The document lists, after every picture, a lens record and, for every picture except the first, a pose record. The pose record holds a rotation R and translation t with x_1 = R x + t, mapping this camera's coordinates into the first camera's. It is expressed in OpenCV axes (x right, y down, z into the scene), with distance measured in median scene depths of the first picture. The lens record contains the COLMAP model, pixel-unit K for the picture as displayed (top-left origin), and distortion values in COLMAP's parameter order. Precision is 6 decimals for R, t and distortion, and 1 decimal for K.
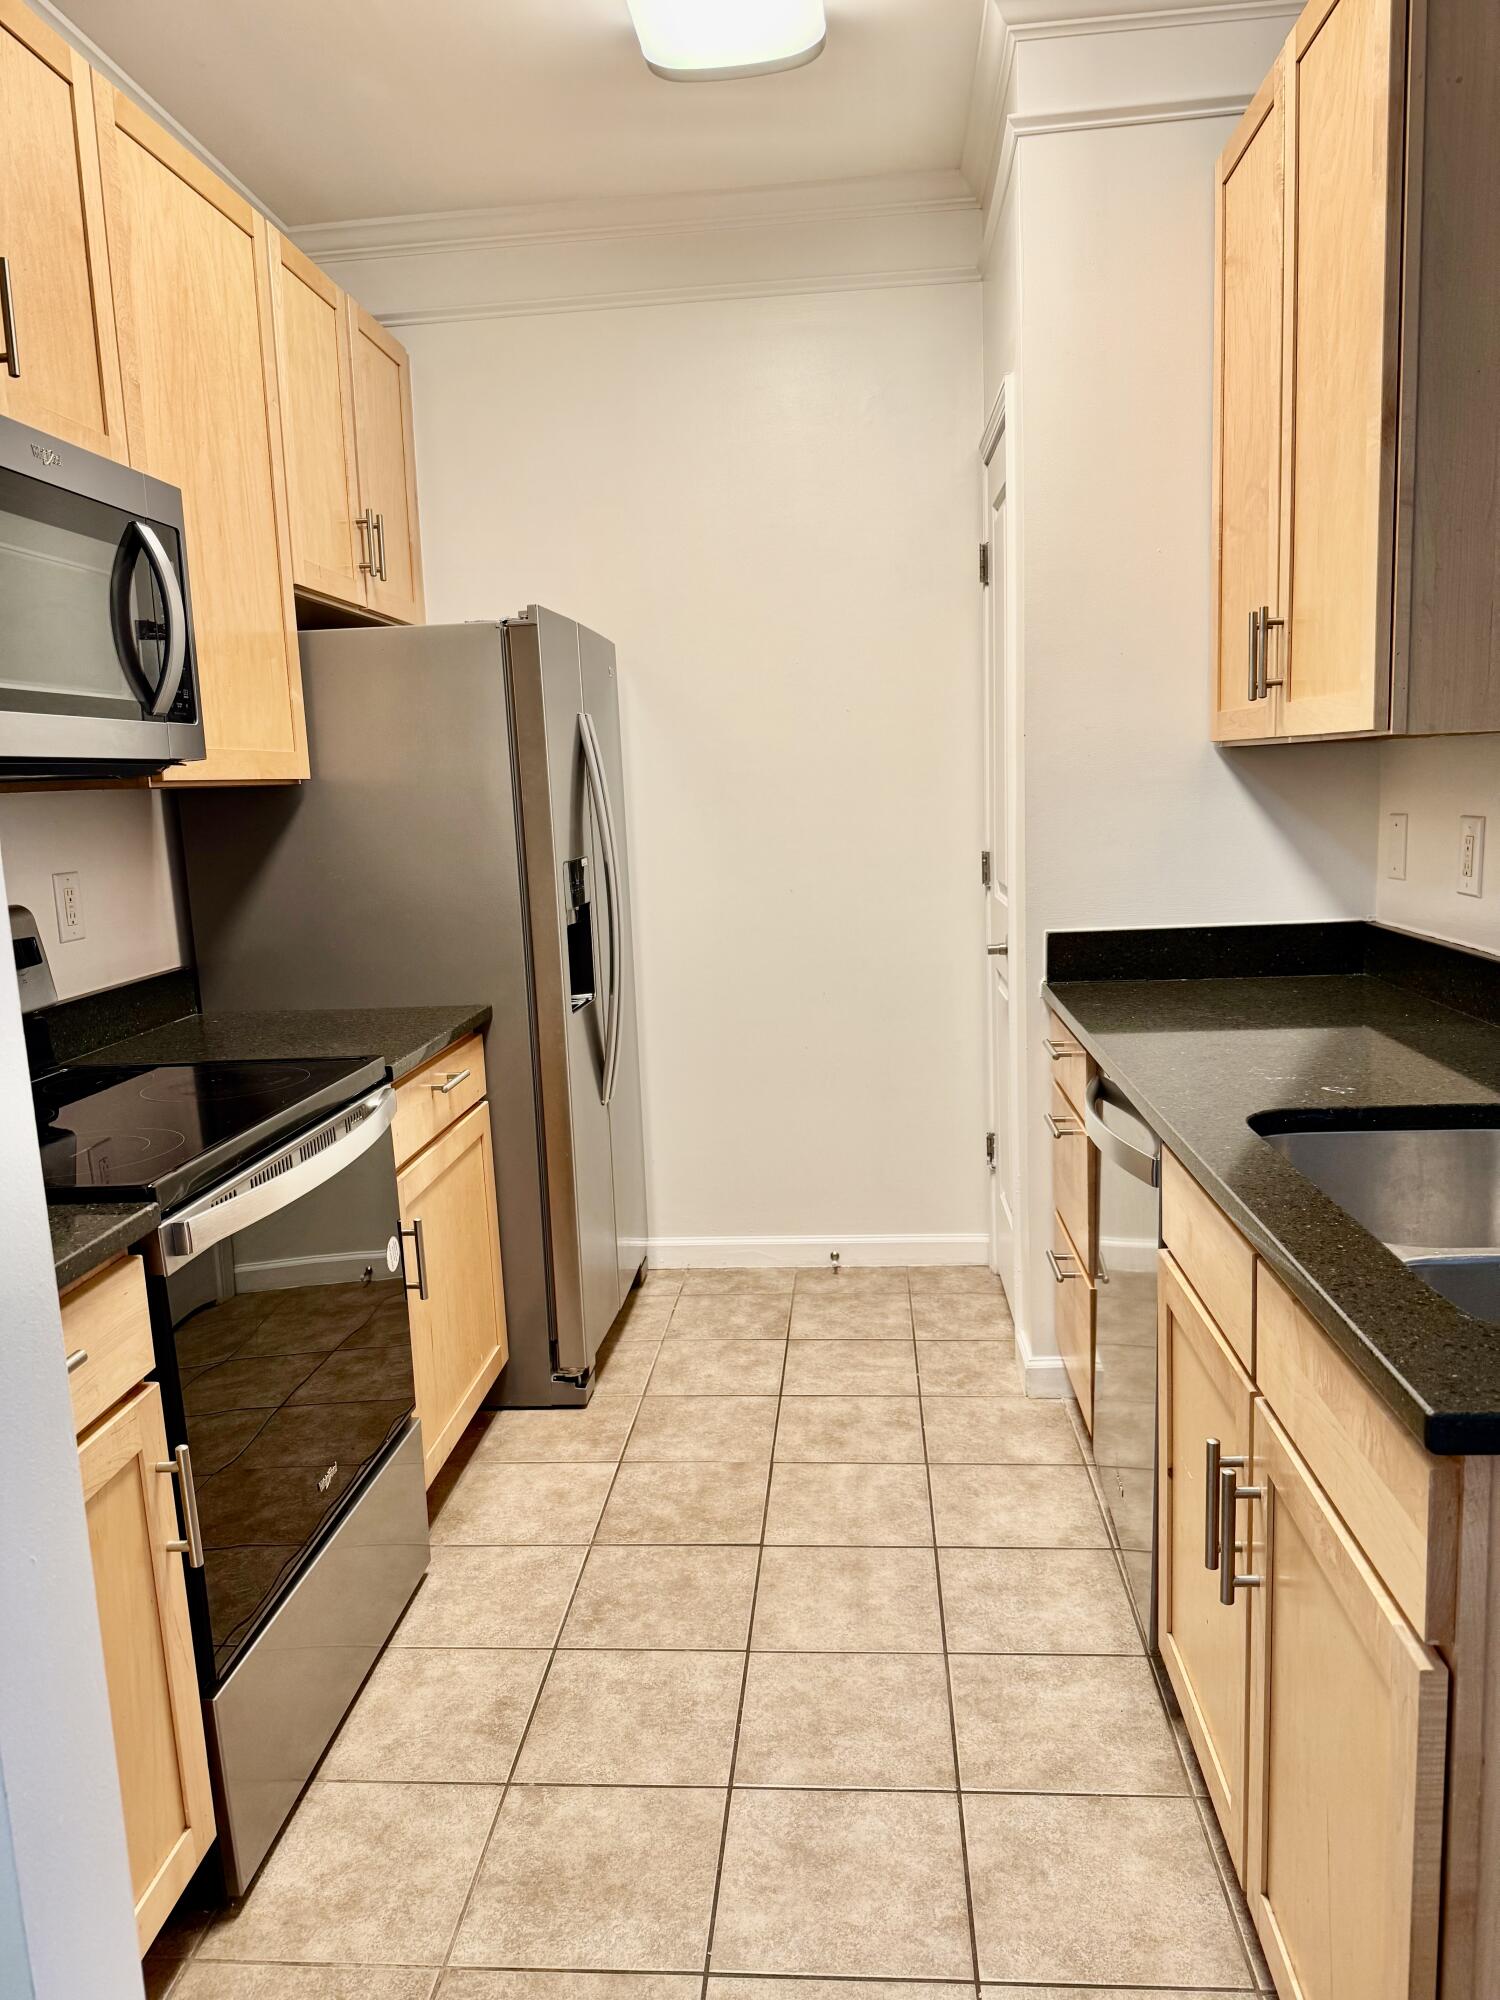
lens RADIAL K [[1432.6, 0, 717.0], [0, 1432.6, 997.4], [0, 0, 1]] dist [0.040104, -0.025561]
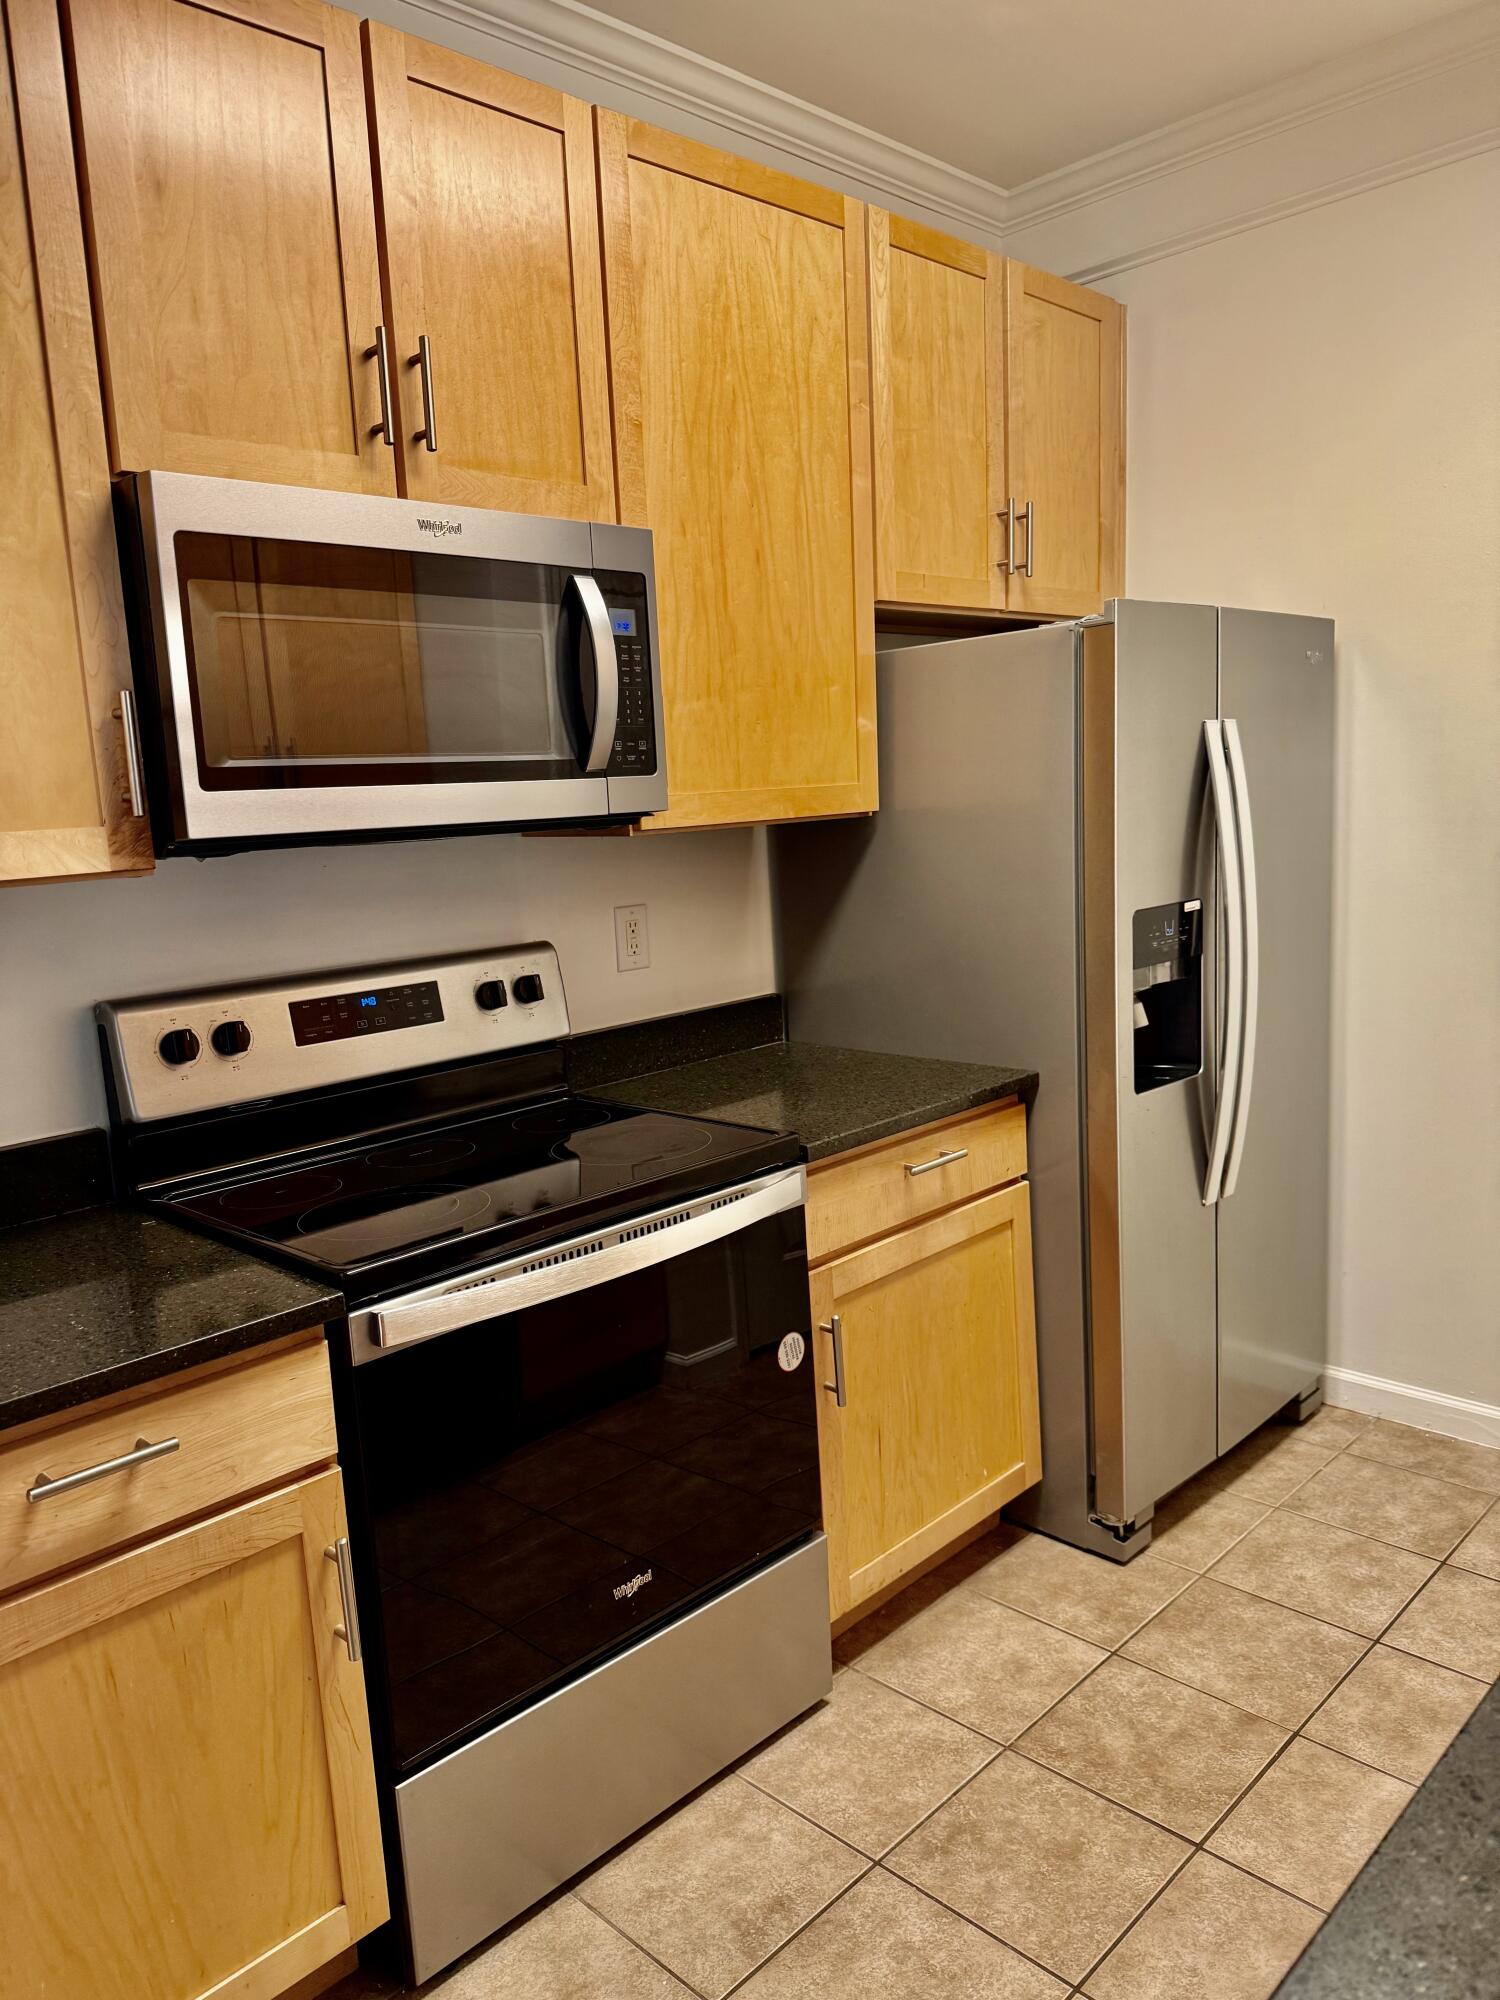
lens RADIAL K [[1432.6, 0, 749.5], [0, 1432.6, 1008.0], [0, 0, 1]] dist [0.040104, -0.025561]
pose [[0.778512, 0.107409, -0.618370, 0.257879], [-0.082931, 0.994213, 0.068282, -0.087849], [0.622126, -0.001876, 0.782915, 0.240198]]
